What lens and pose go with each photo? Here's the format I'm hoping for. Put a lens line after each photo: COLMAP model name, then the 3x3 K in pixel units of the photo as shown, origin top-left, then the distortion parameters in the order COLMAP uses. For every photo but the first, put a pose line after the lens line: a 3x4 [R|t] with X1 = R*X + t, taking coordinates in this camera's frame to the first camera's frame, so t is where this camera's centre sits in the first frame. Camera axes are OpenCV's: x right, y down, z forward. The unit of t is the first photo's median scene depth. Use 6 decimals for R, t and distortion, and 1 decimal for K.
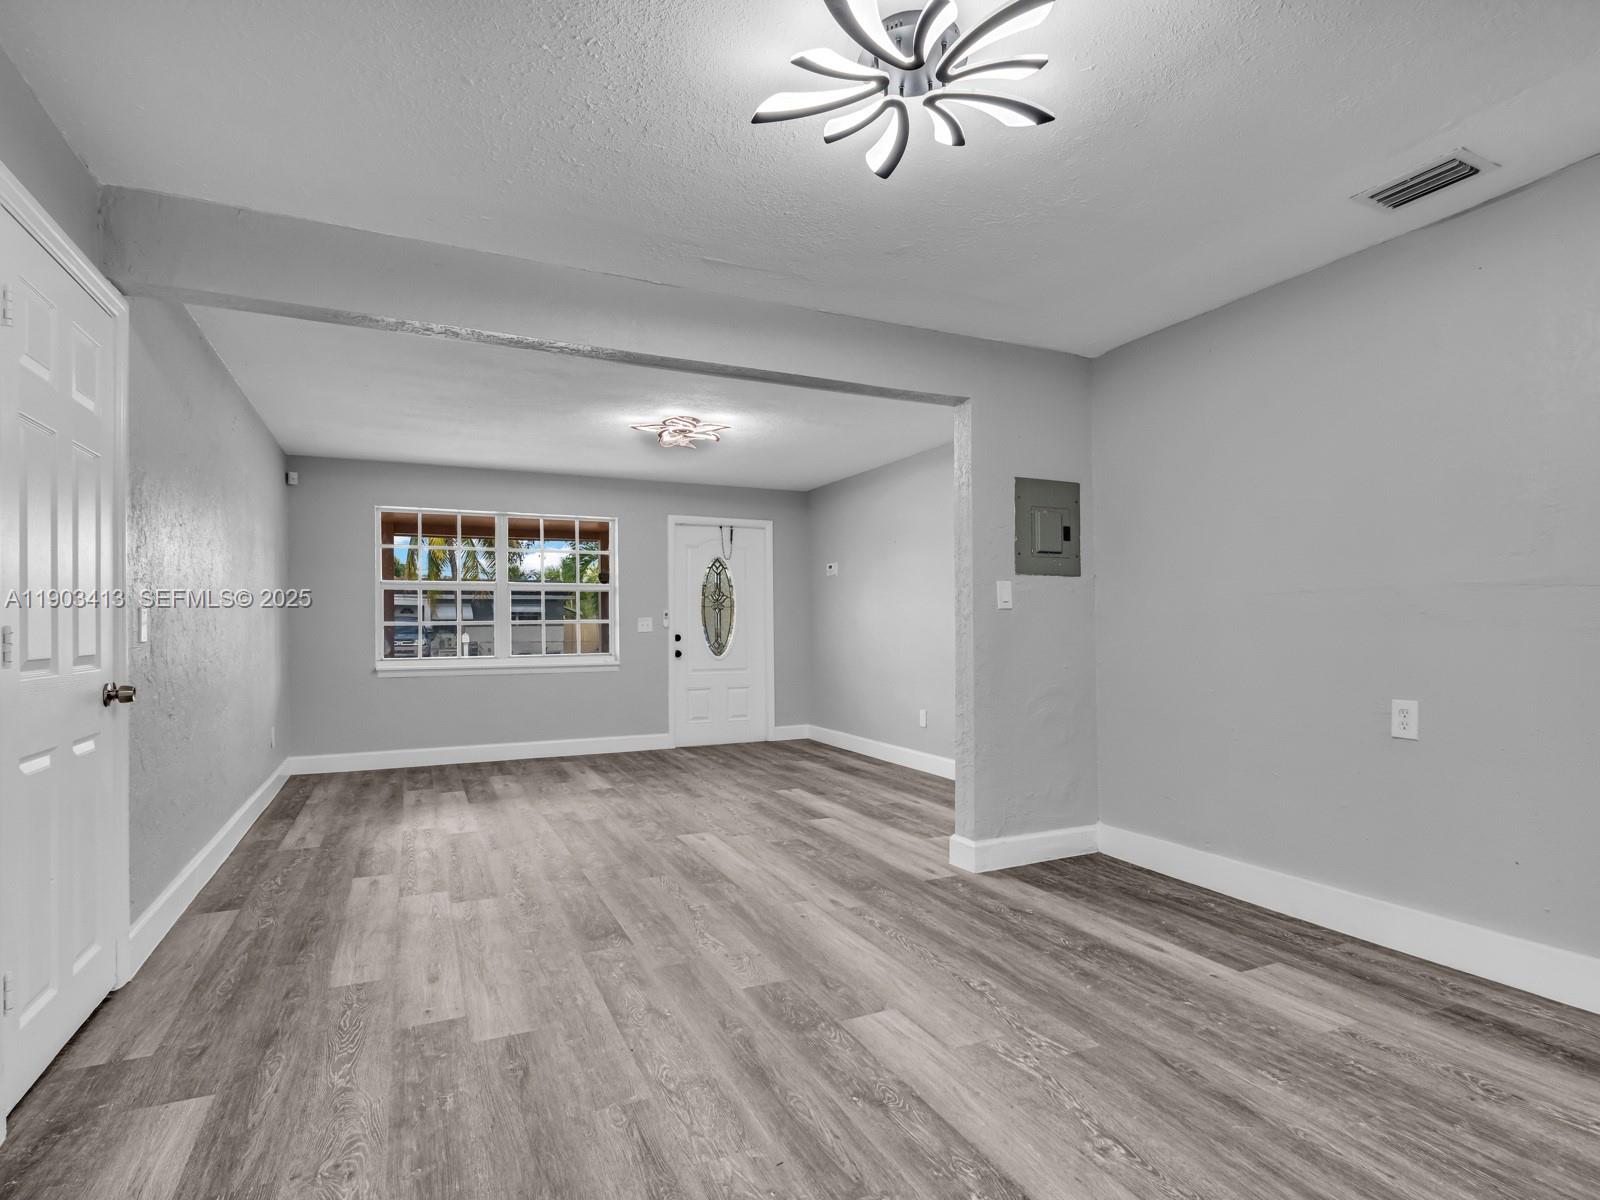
lens RADIAL K [[806.2, 0, 787.4], [0, 806.2, 619.9], [0, 0, 1]] dist [0.000091, 0.000391]
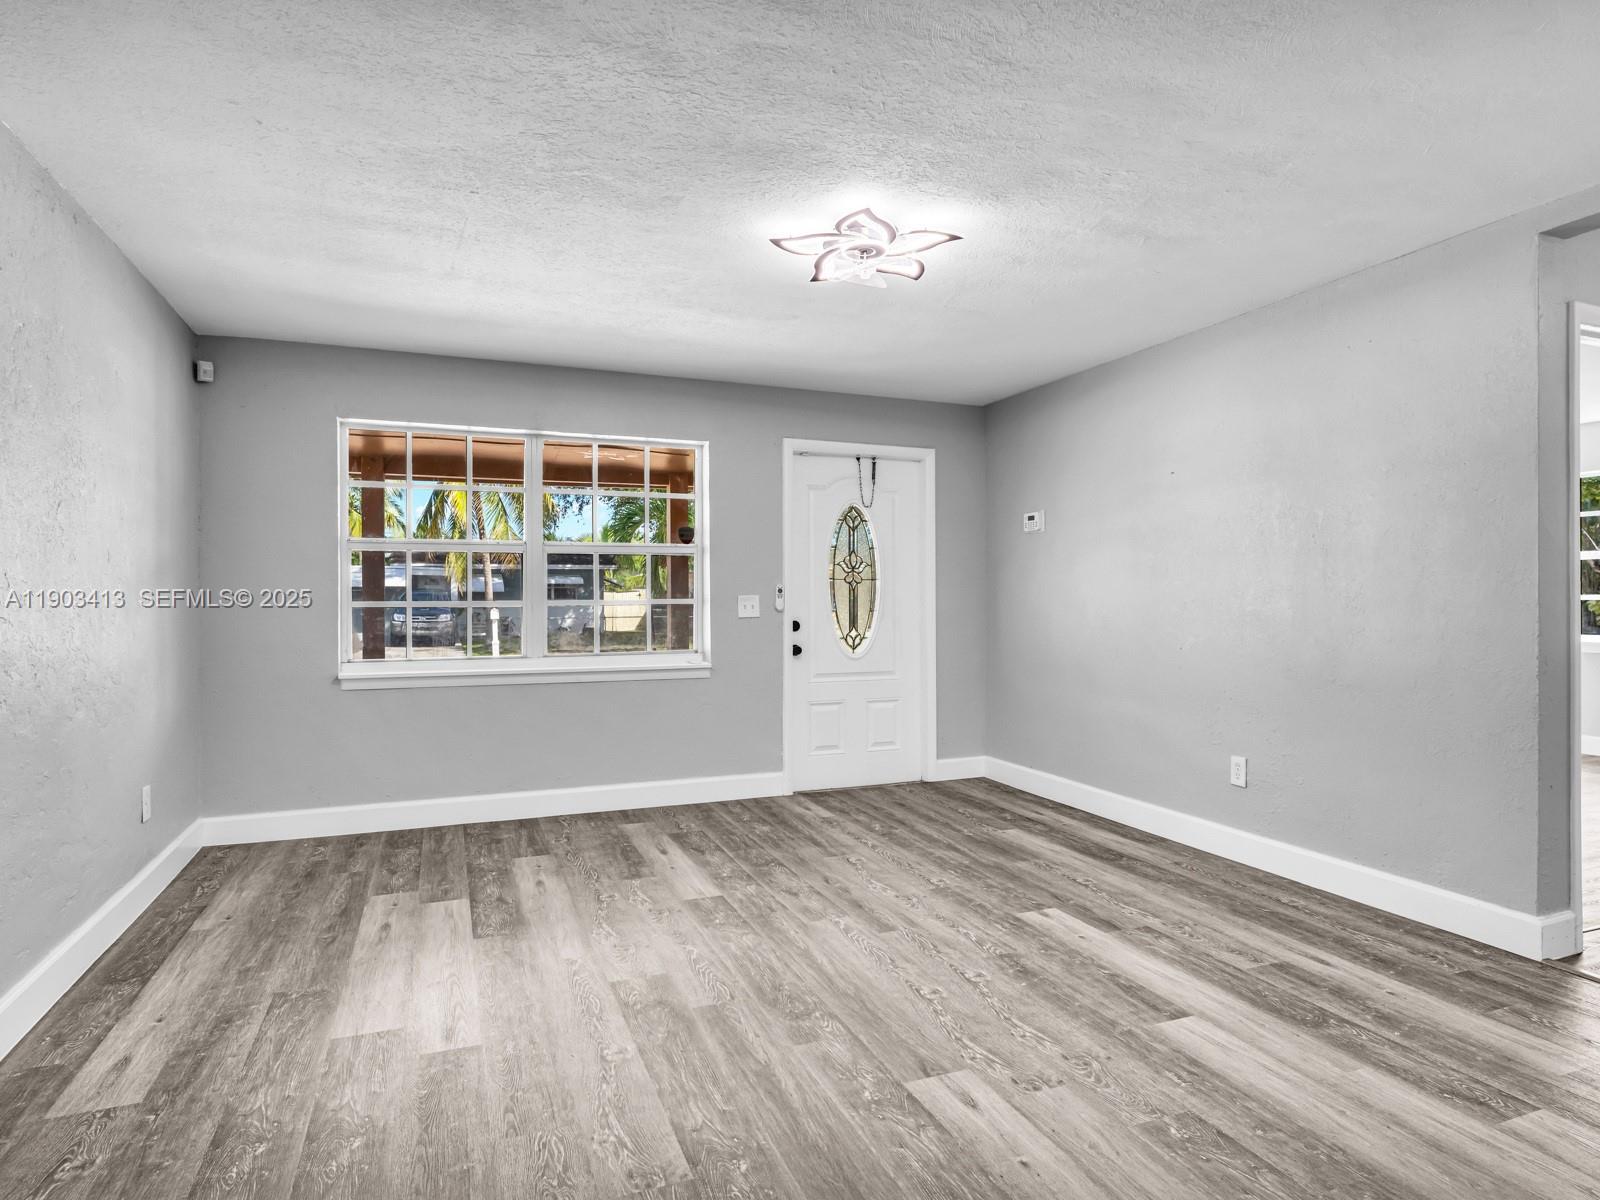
lens RADIAL K [[883.4, 0, 787.5], [0, 883.4, 604.4], [0, 0, 1]] dist [-0.002049, -0.000040]
pose [[0.997981, 0.004861, -0.063325, -0.106926], [-0.003992, 0.999896, 0.013838, -0.006073], [0.063386, -0.013557, 0.997897, 0.308374]]
